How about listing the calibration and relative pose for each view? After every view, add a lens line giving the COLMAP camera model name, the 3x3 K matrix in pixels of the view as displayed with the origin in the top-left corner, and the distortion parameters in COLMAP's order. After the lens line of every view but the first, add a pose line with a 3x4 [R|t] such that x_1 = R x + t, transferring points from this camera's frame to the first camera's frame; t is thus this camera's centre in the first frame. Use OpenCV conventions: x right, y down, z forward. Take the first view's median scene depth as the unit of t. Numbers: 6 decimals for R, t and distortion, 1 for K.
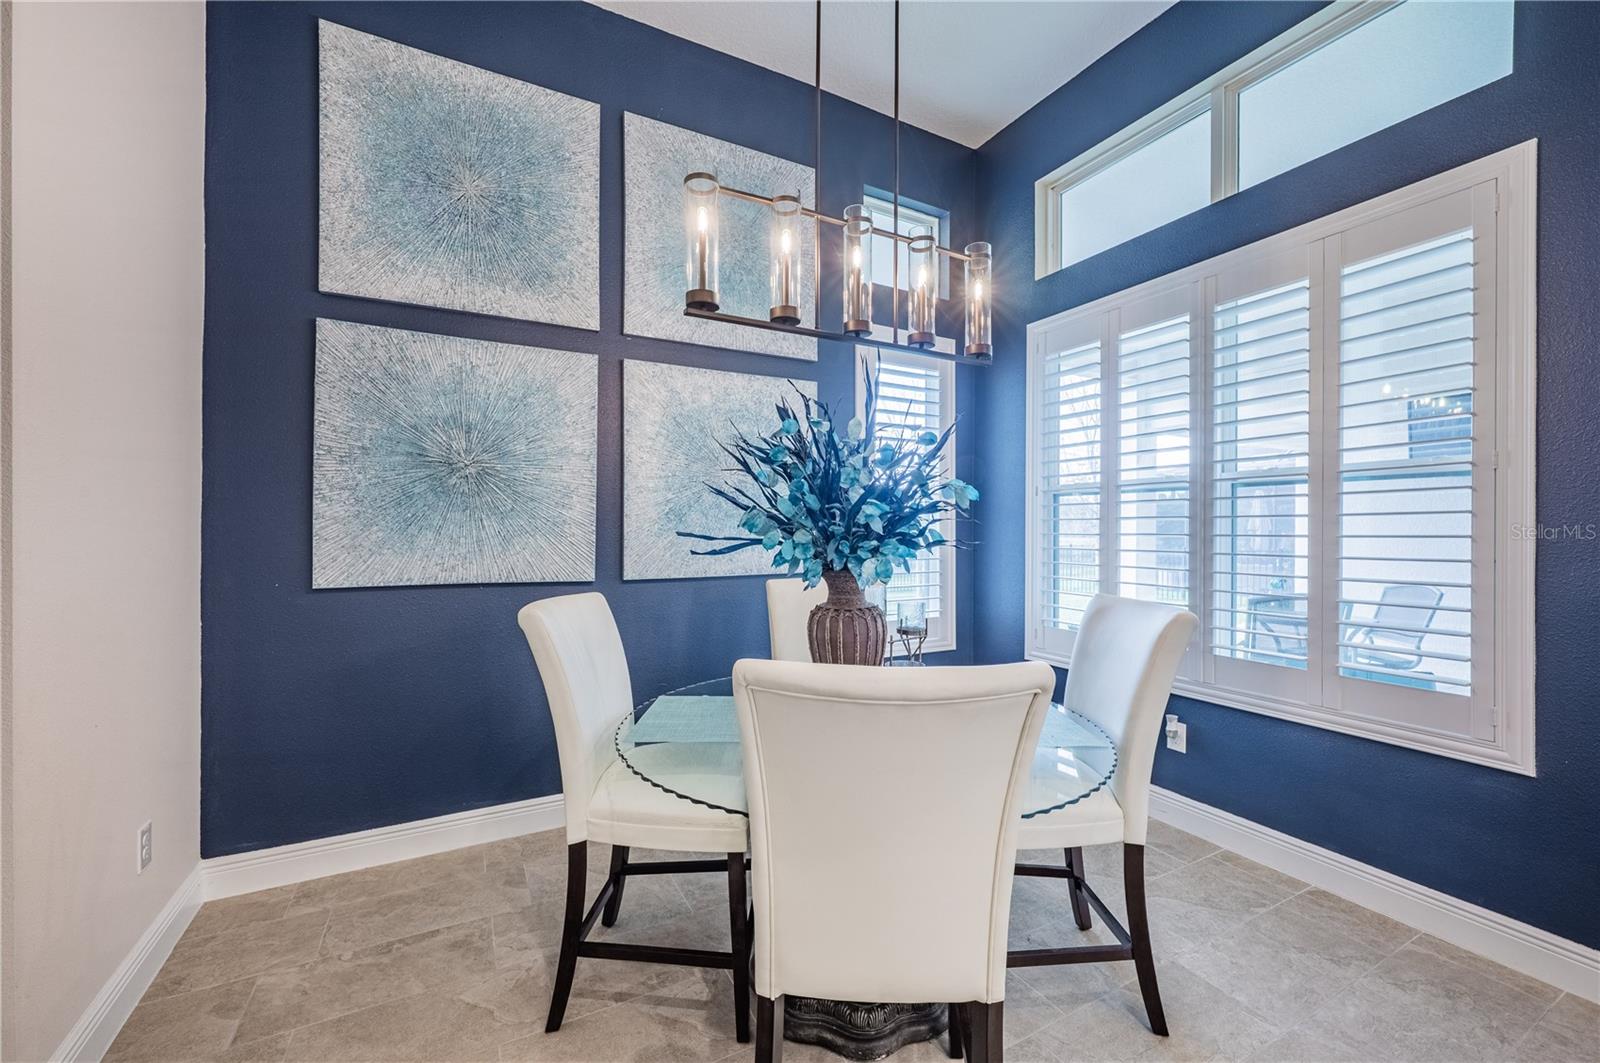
lens RADIAL K [[644.0, 0, 802.6], [0, 644.0, 536.2], [0, 0, 1]] dist [0.000150, 0.000142]
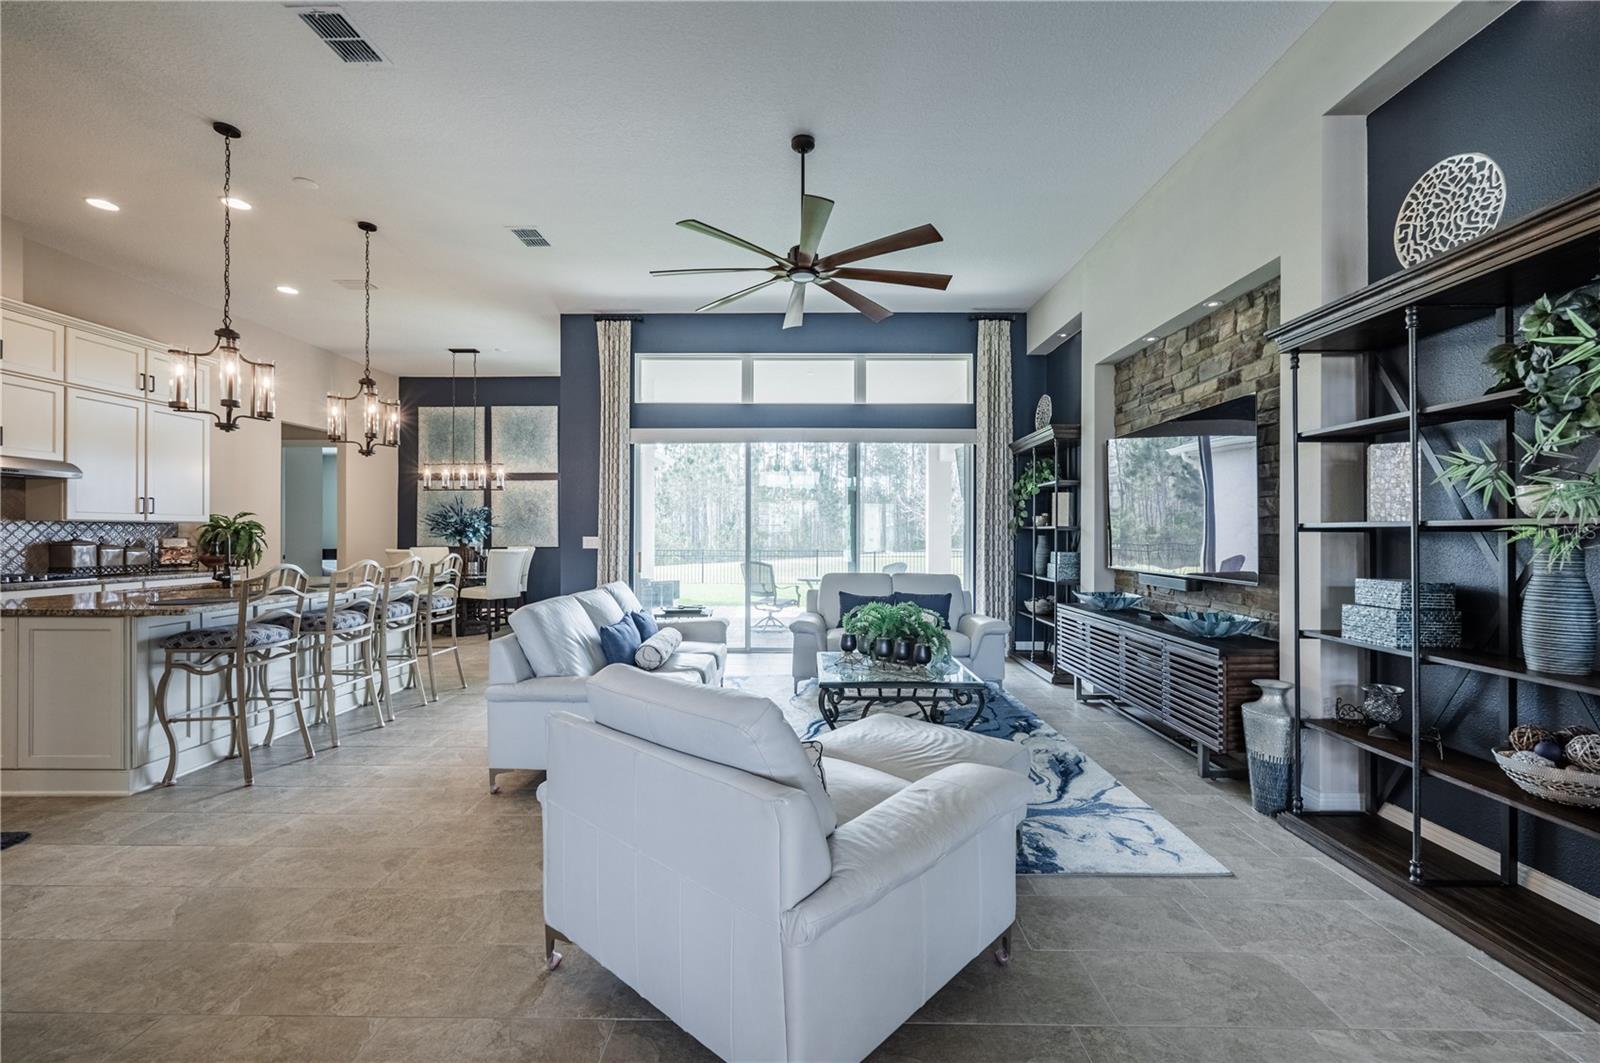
lens RADIAL K [[638.8, 0, 807.6], [0, 638.8, 533.0], [0, 0, 1]] dist [-0.000147, 0.000049]
pose [[0.875570, 0.000849, -0.483090, 3.304432], [-0.002792, 0.999991, -0.003304, 0.001958], [0.483083, 0.004242, 0.875565, -1.323885]]
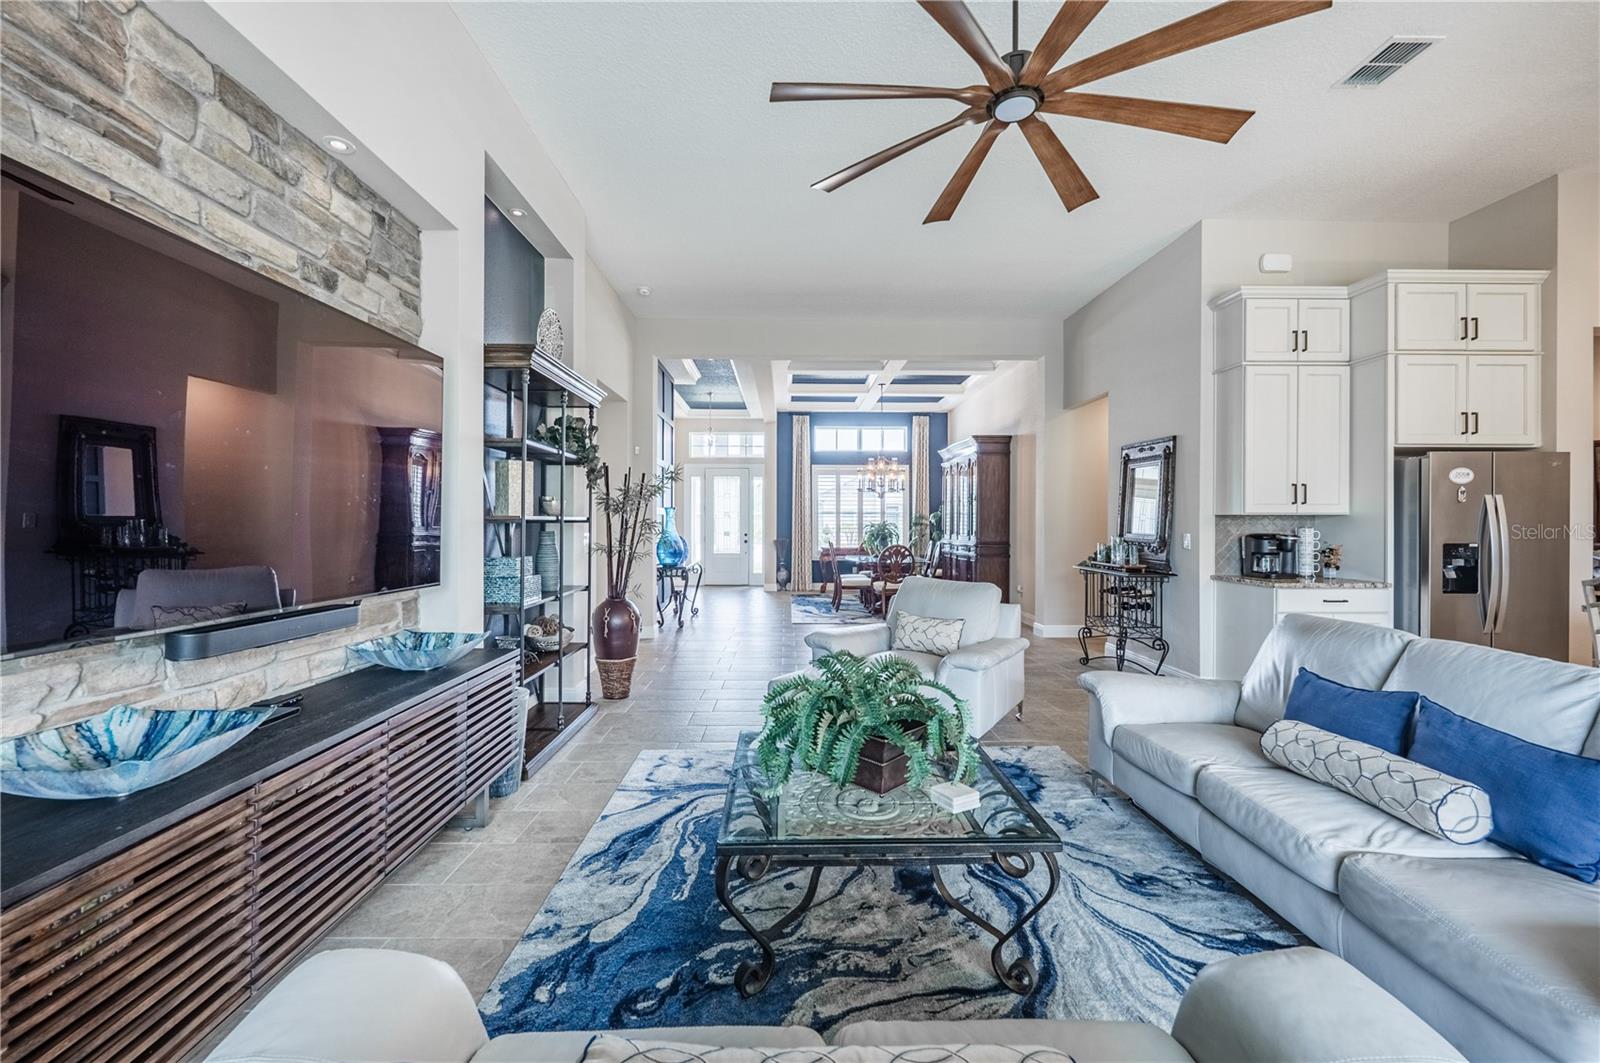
lens RADIAL K [[646.2, 0, 796.2], [0, 646.2, 524.9], [0, 0, 1]] dist [-0.001713, -0.000034]
pose [[-0.883407, -0.004119, 0.468588, 2.363951], [-0.001264, 0.999979, 0.006406, -0.011753], [-0.468604, 0.005066, -0.883394, 1.067851]]
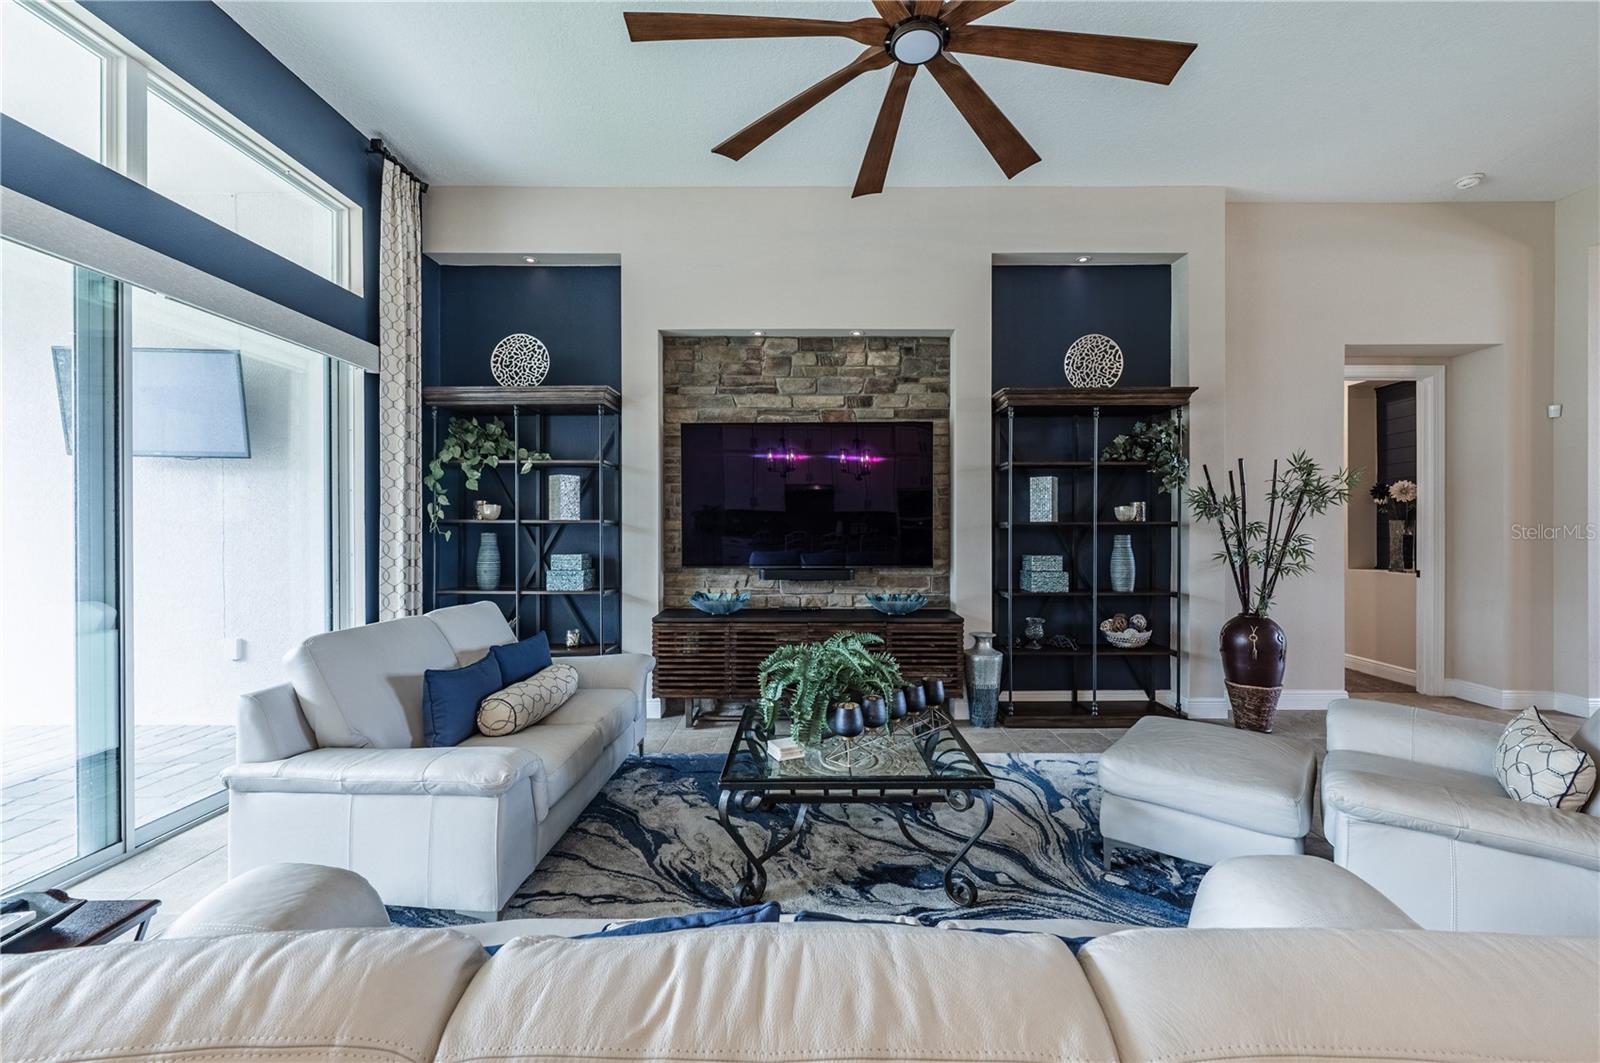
lens RADIAL K [[638.8, 0, 807.6], [0, 638.8, 533.0], [0, 0, 1]] dist [-0.000147, 0.000049]
pose [[0.477699, -0.009787, 0.878469, 1.725620], [0.004707, 0.999952, 0.008581, -0.010317], [-0.878511, 0.000036, 0.477723, -0.220075]]
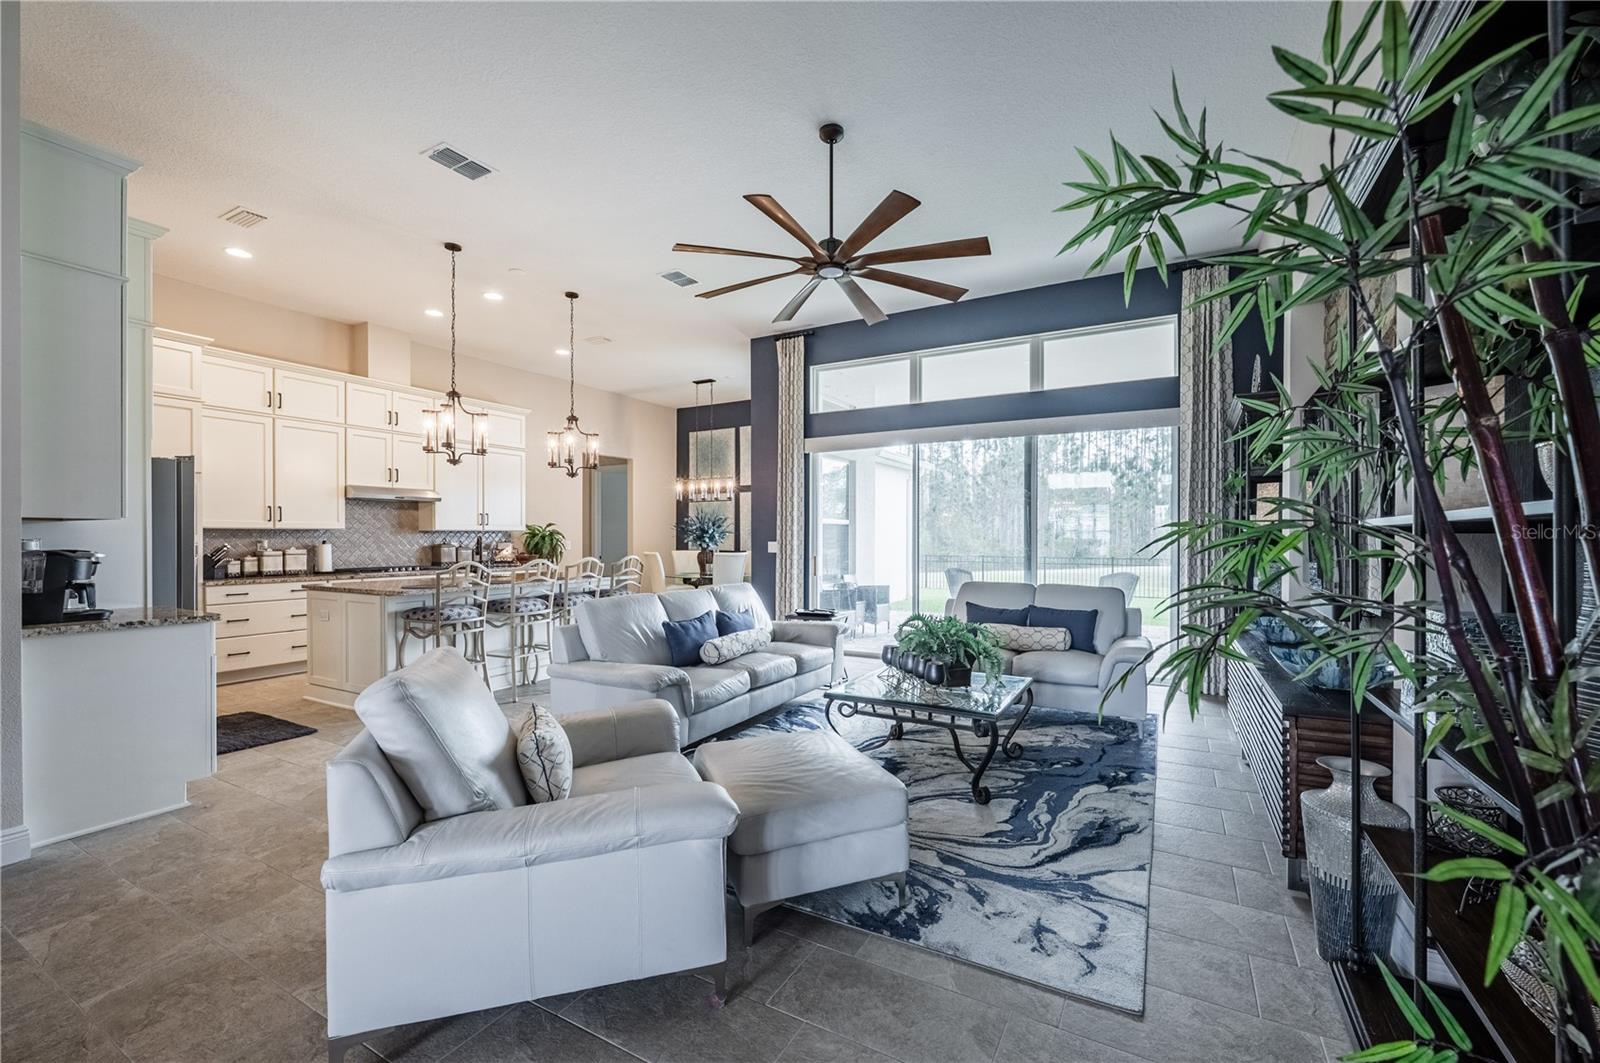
lens RADIAL K [[649.1, 0, 824.6], [0, 649.1, 539.9], [0, 0, 1]] dist [-0.000994, 0.000274]
pose [[0.548753, 0.001306, -0.835983, 3.819657], [-0.002256, 0.999997, 0.000082, 0.003279], [0.835981, 0.001841, 0.548755, -0.812479]]
